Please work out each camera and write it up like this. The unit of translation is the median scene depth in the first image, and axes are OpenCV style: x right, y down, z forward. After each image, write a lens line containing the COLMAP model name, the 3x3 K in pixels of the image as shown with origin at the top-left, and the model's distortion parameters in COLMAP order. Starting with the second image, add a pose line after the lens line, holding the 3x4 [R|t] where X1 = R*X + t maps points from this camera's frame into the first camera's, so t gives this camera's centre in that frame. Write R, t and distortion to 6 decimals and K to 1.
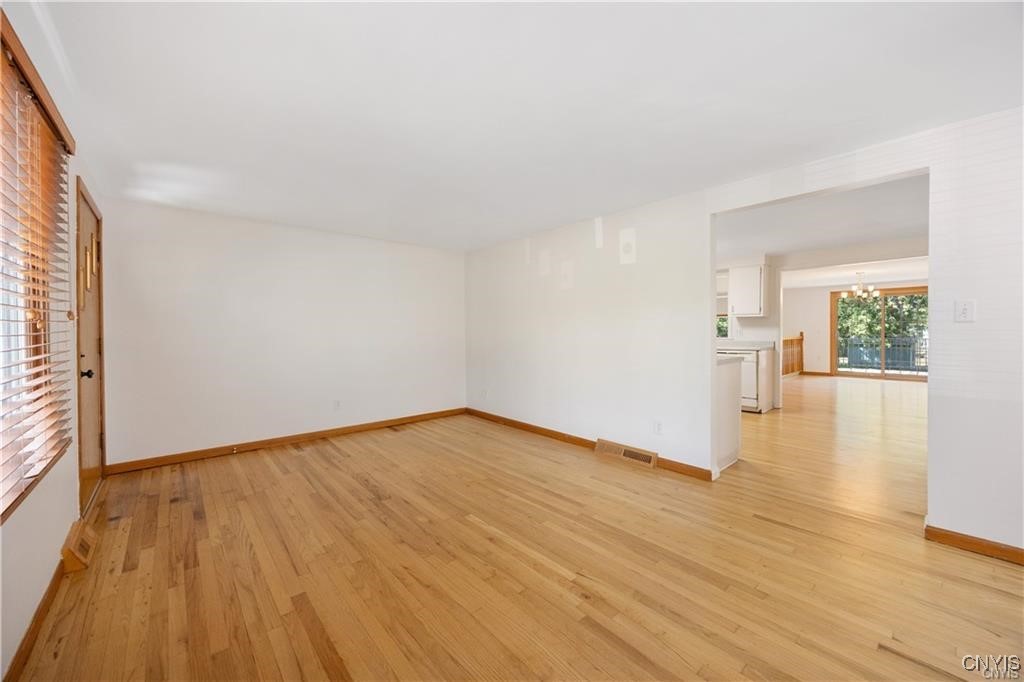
lens RADIAL K [[395.1, 0, 509.8], [0, 395.1, 334.3], [0, 0, 1]] dist [-0.002939, 0.000428]
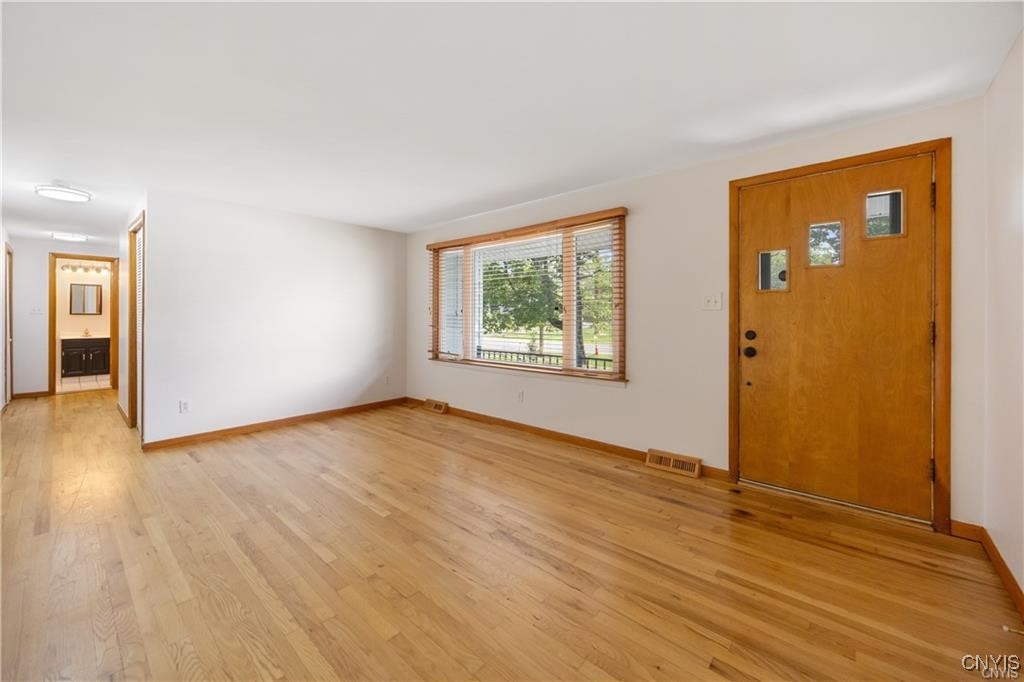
lens RADIAL K [[395.1, 0, 507.4], [0, 395.1, 315.1], [0, 0, 1]] dist [-0.002939, 0.000428]
pose [[-0.991383, 0.006347, -0.130838, -0.286862], [0.005543, 0.999963, 0.006511, -0.012195], [0.130875, 0.005730, -0.991382, 2.098784]]
